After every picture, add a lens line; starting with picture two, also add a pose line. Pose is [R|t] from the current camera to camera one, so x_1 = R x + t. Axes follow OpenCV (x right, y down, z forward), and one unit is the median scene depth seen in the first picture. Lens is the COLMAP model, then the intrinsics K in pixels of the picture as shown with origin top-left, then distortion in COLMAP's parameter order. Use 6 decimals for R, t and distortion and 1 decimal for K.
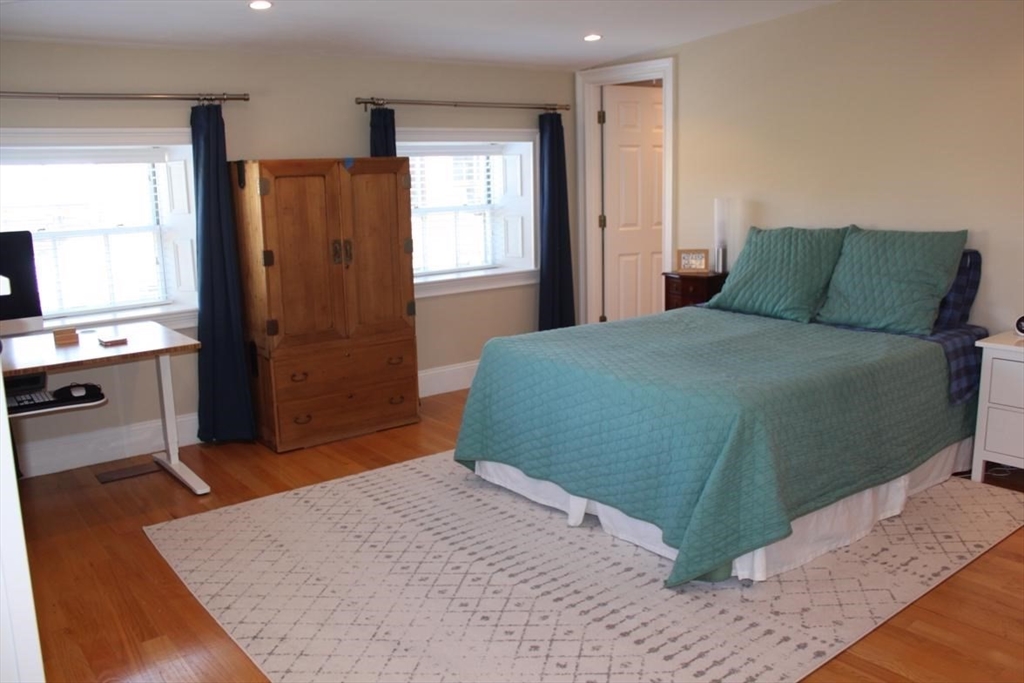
lens RADIAL K [[859.2, 0, 512.0], [0, 859.2, 341.5], [0, 0, 1]] dist [-0.173805, 0.139381]
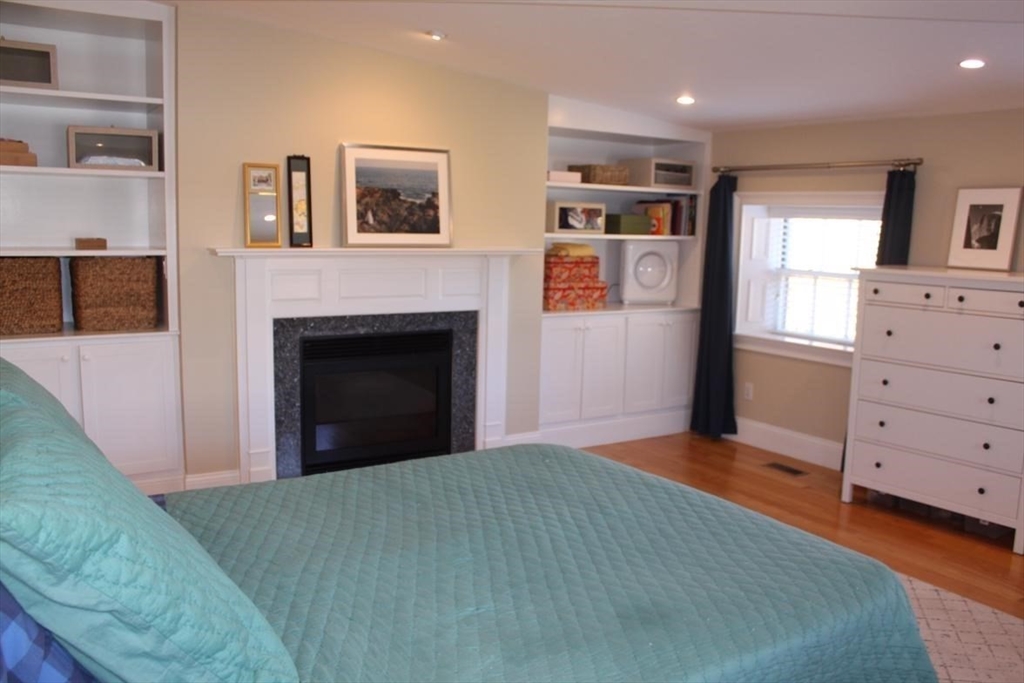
lens RADIAL K [[859.2, 0, 512.0], [0, 859.2, 341.5], [0, 0, 1]] dist [-0.173805, 0.139381]
pose [[-0.079293, 0.150461, -0.985431, 0.899491], [-0.218339, 0.961919, 0.164440, -0.161018], [0.972646, 0.228197, -0.043422, 0.714764]]
